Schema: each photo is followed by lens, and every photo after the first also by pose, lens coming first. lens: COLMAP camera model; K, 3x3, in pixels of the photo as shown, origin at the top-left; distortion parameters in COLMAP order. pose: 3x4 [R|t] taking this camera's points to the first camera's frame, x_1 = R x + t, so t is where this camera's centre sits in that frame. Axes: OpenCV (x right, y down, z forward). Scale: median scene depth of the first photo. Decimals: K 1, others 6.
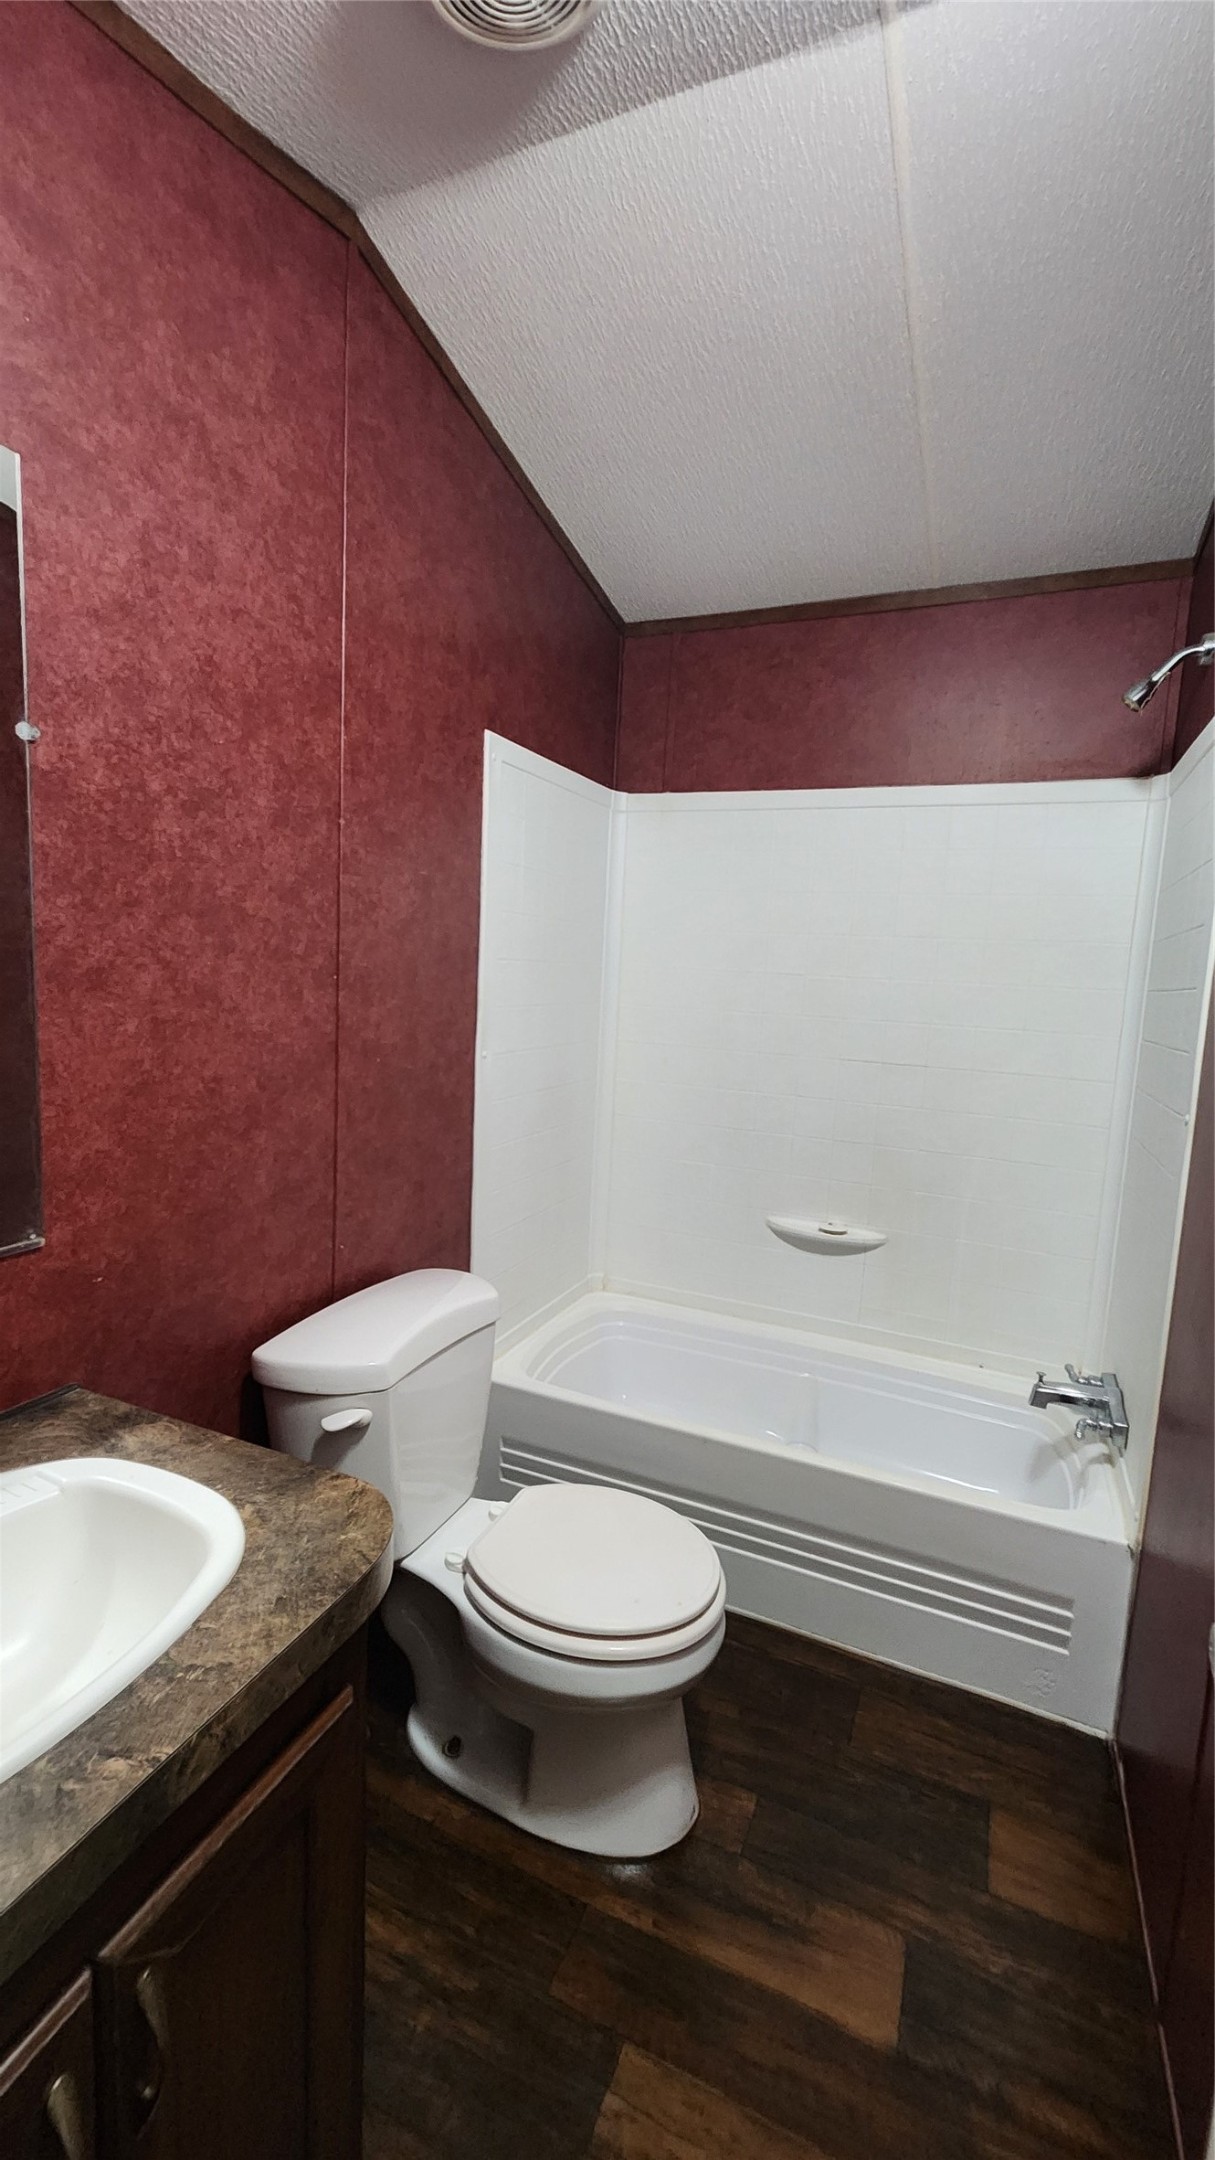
lens RADIAL K [[885.3, 0, 612.4], [0, 885.3, 1071.8], [0, 0, 1]] dist [0.002156, -0.000119]
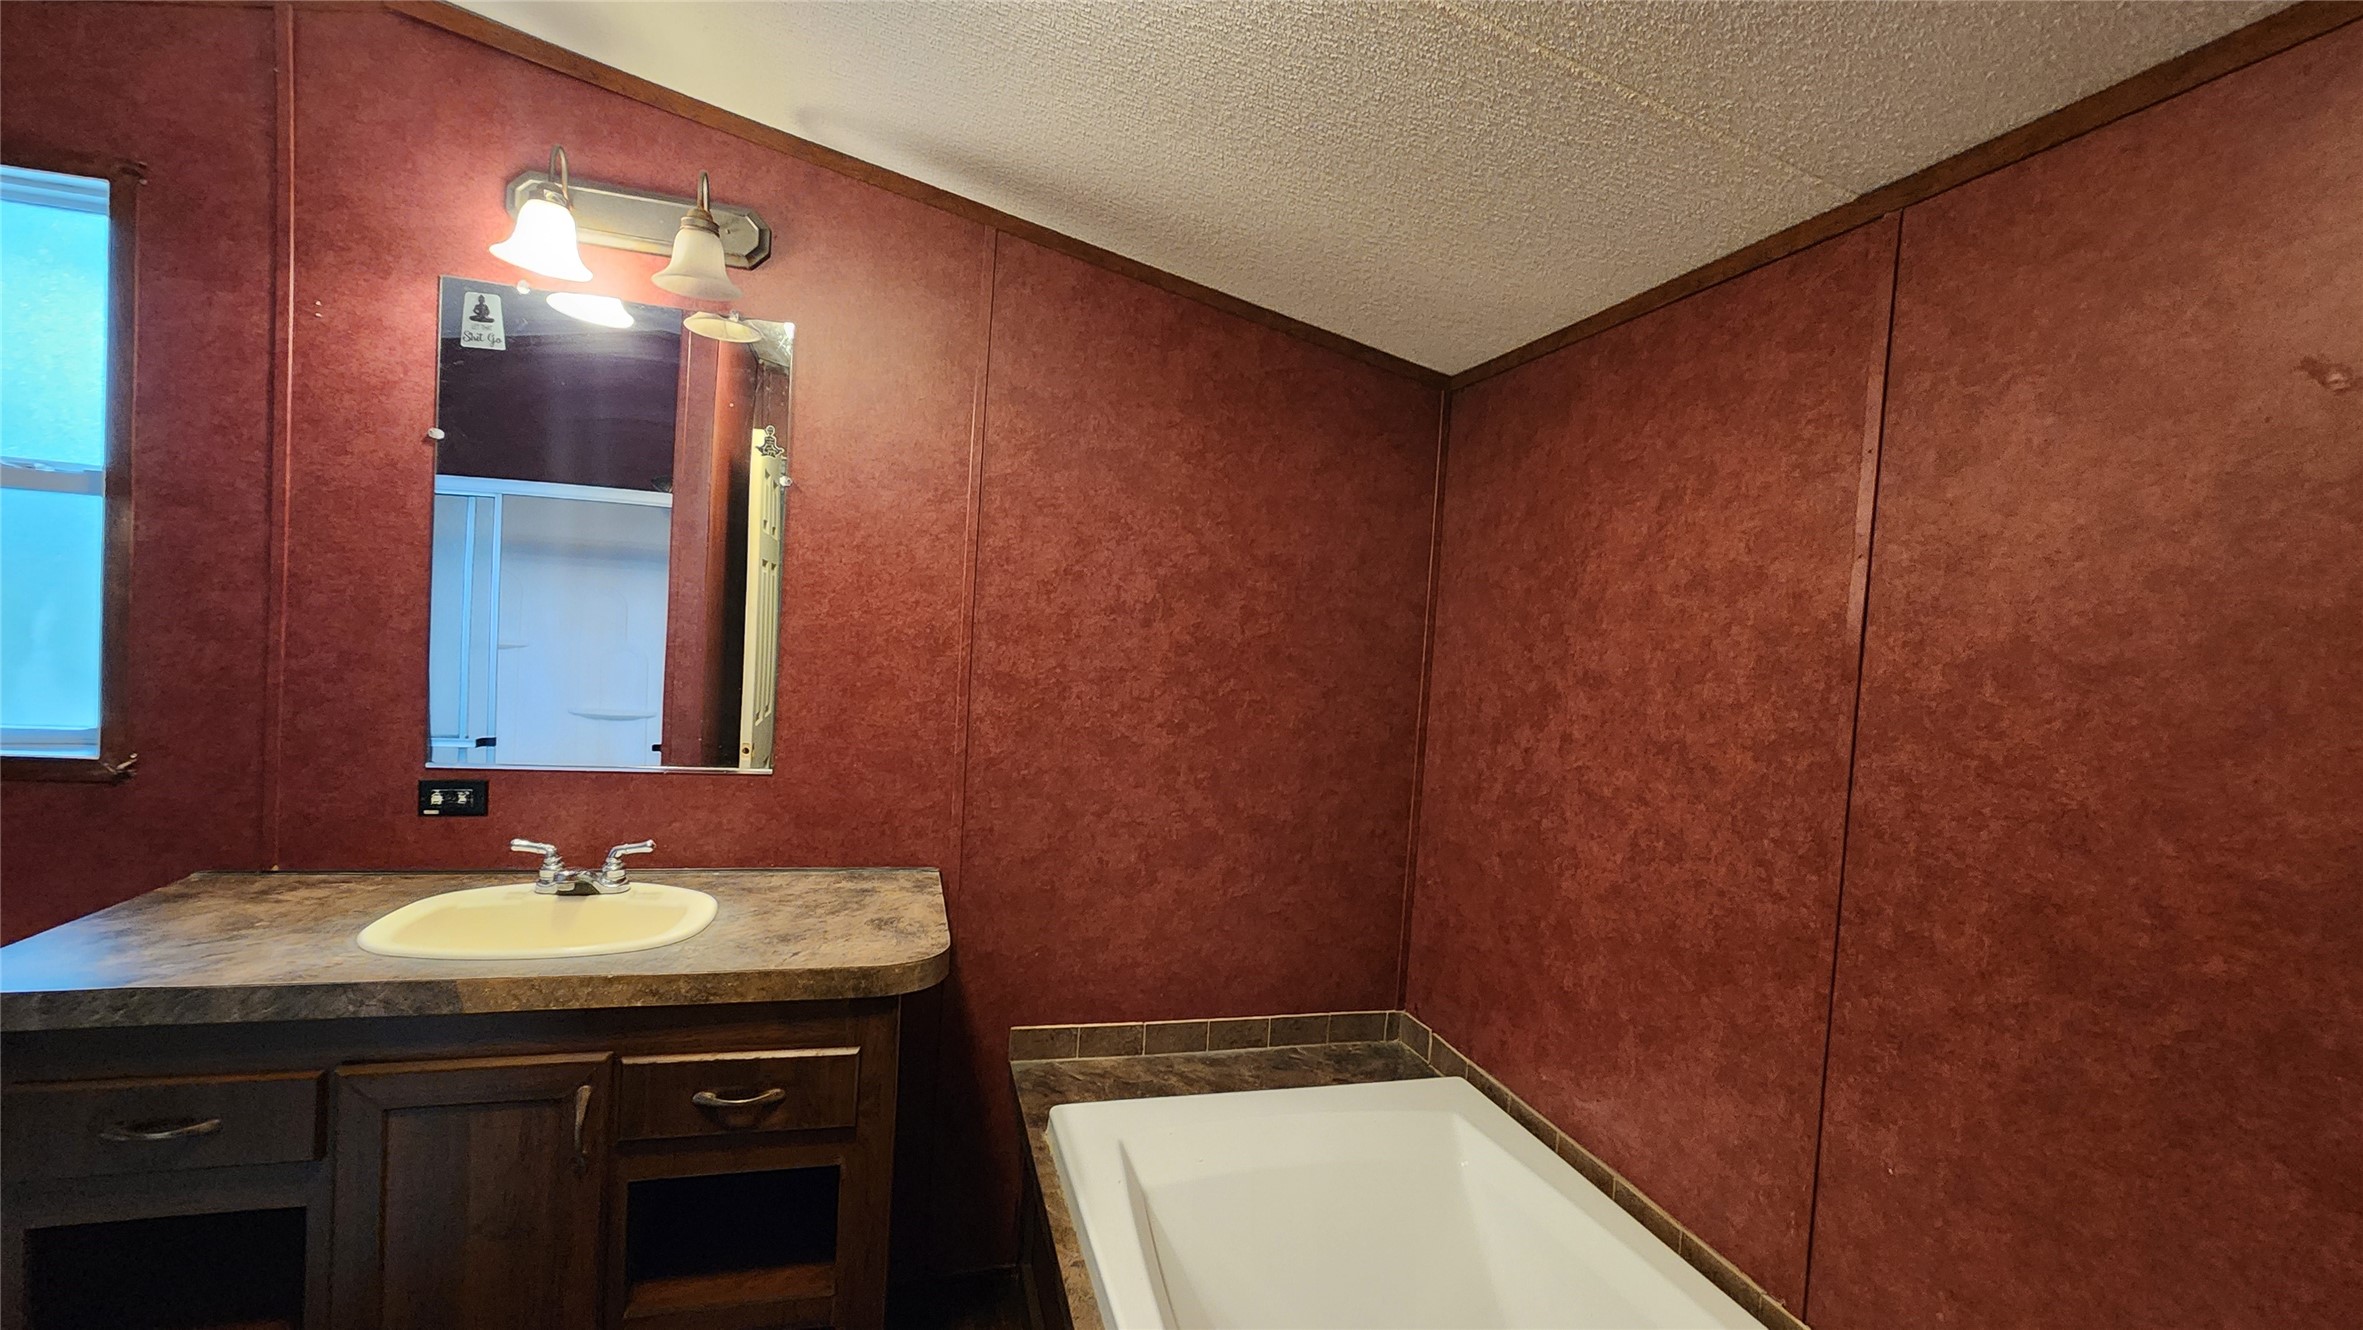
lens RADIAL K [[978.3, 0, 1181.3], [0, 978.3, 676.4], [0, 0, 1]] dist [0.000210, 0.000295]
pose [[-0.764836, -0.071040, -0.640296, 0.892675], [-0.176465, 0.978990, 0.102171, -0.796603], [0.619586, 0.191134, -0.761303, 1.505615]]
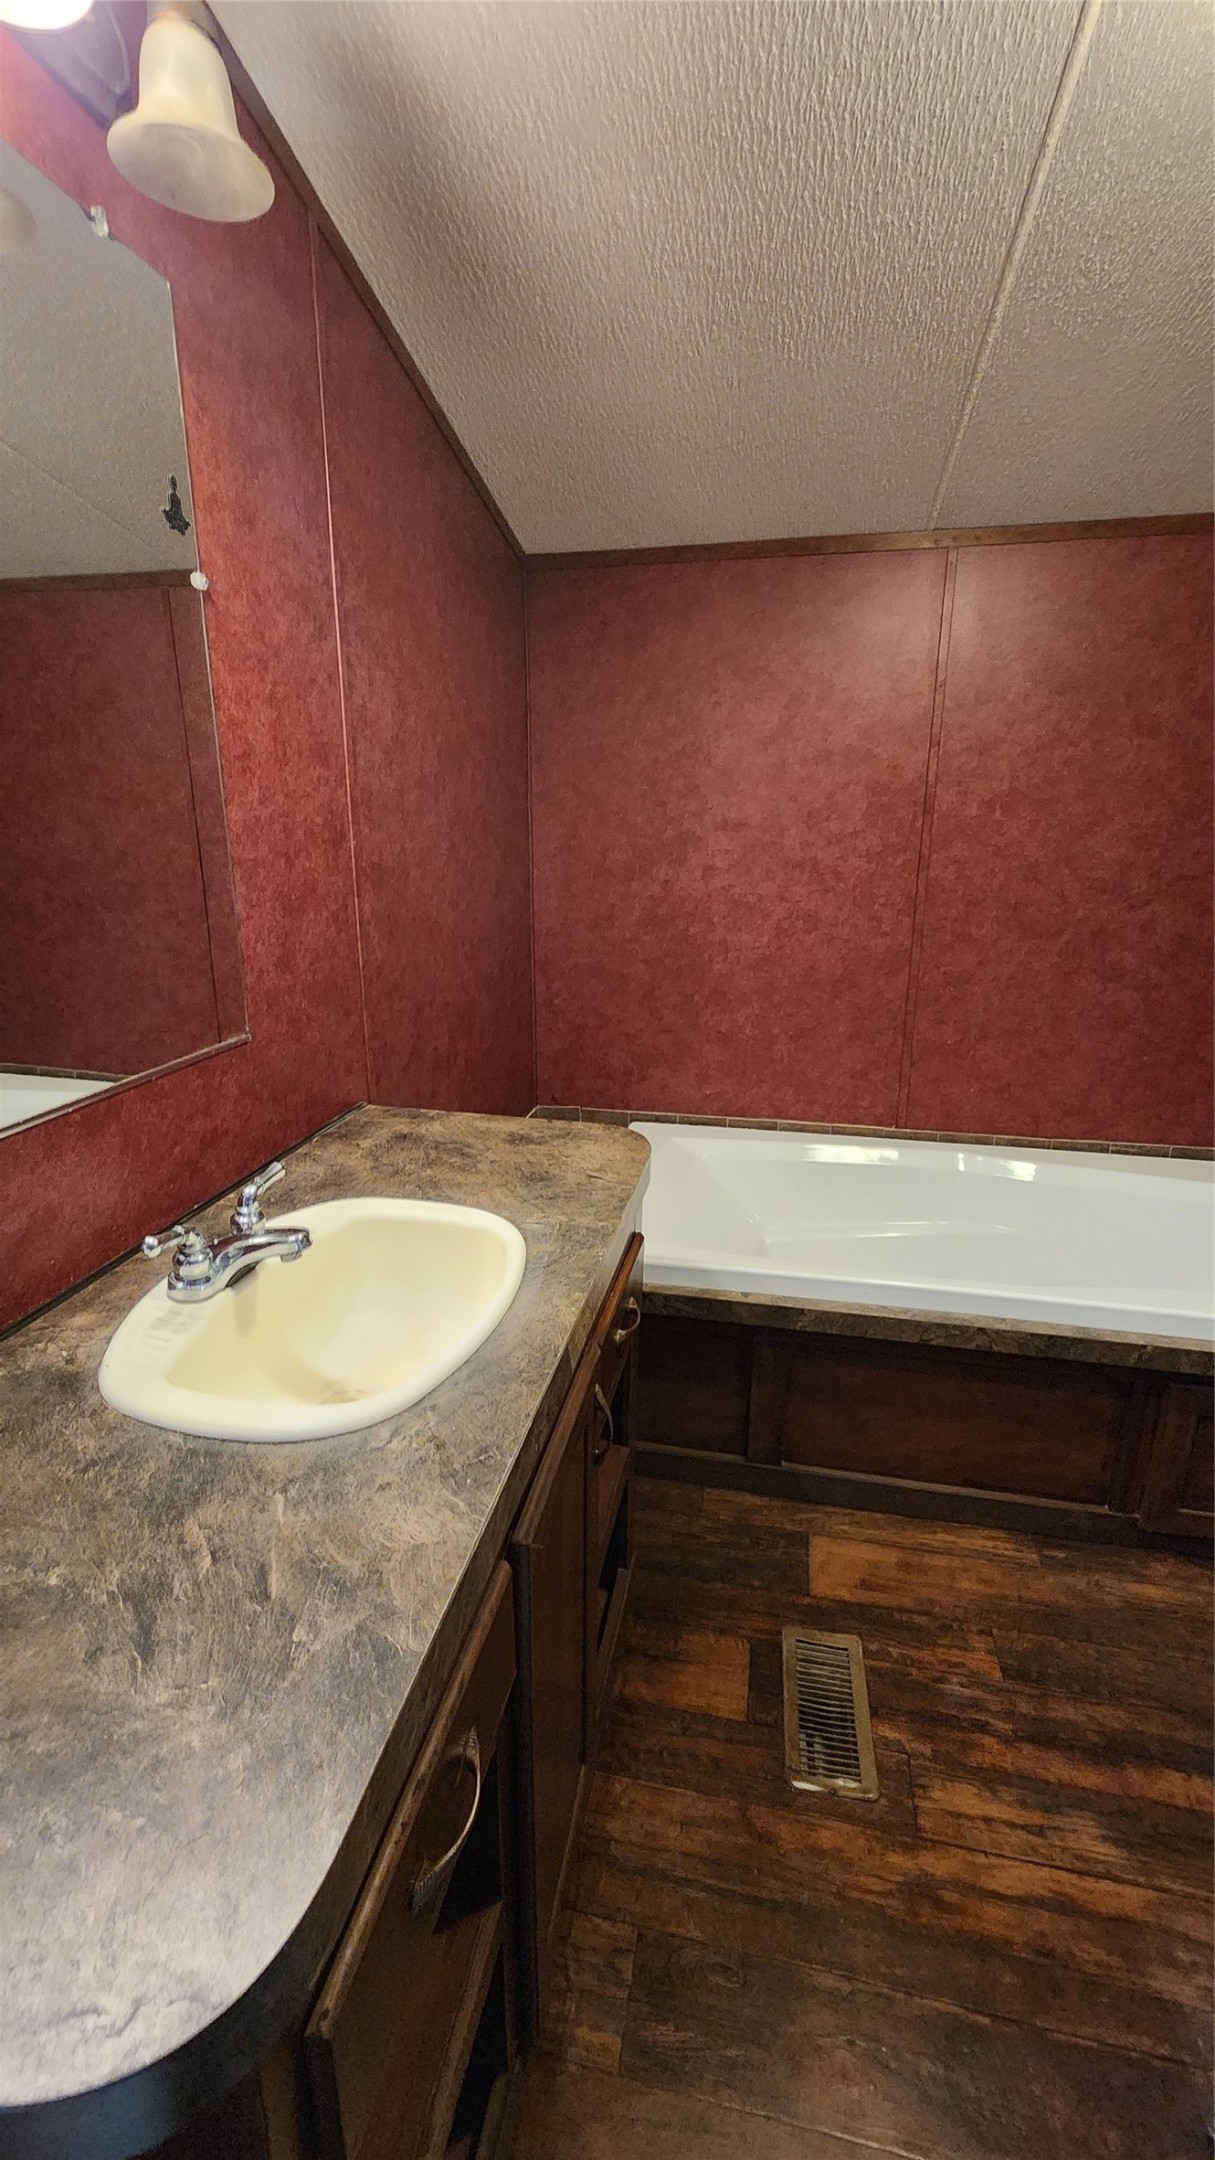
lens RADIAL K [[885.3, 0, 613.4], [0, 885.3, 1080.6], [0, 0, 1]] dist [0.002156, -0.000119]
pose [[0.206410, 0.223968, -0.952488, 1.434171], [-0.108576, 0.972682, 0.205187, -0.573678], [0.972423, 0.061065, 0.225089, 0.111529]]
